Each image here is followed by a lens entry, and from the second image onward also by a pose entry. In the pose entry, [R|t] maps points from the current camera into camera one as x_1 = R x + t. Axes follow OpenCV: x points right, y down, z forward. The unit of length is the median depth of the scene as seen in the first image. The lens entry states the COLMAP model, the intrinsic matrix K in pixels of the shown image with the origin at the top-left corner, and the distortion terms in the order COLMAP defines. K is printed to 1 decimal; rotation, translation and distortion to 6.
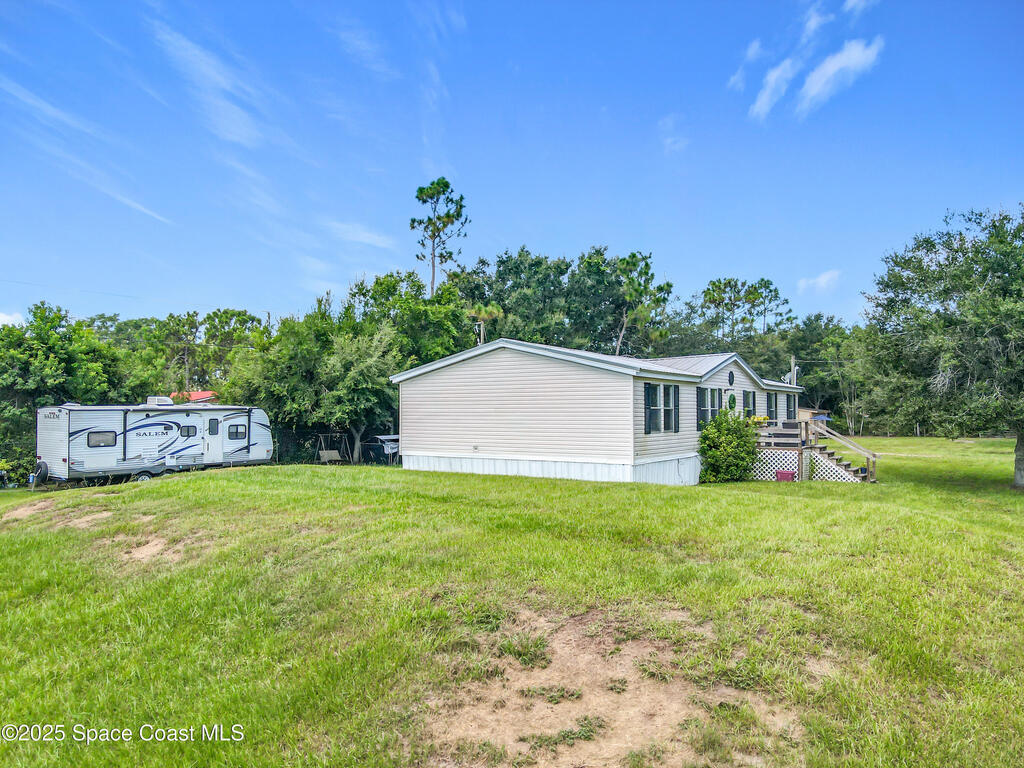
lens RADIAL K [[771.5, 0, 512.0], [0, 771.5, 384.0], [0, 0, 1]] dist [0.005397, 0.013493]
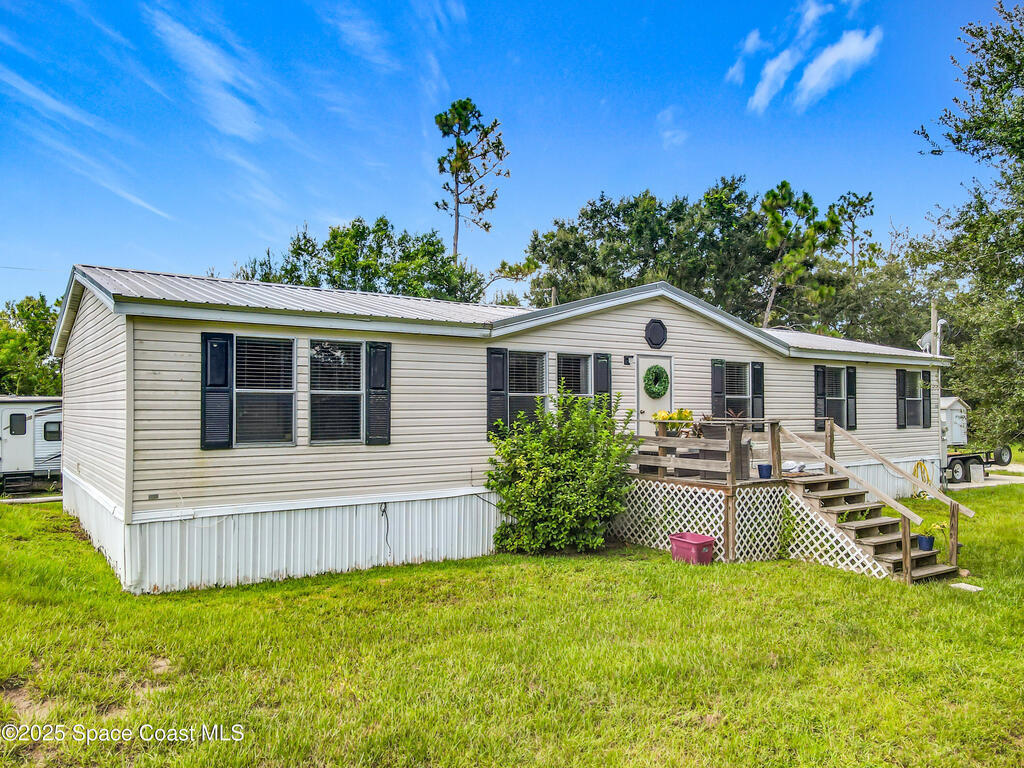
lens RADIAL K [[771.5, 0, 512.0], [0, 771.5, 384.0], [0, 0, 1]] dist [0.005397, 0.013493]
pose [[0.928915, -0.012093, -0.370095, 0.381894], [0.014001, 0.999899, 0.002470, 0.022078], [0.370028, -0.007477, 0.928991, 0.506246]]
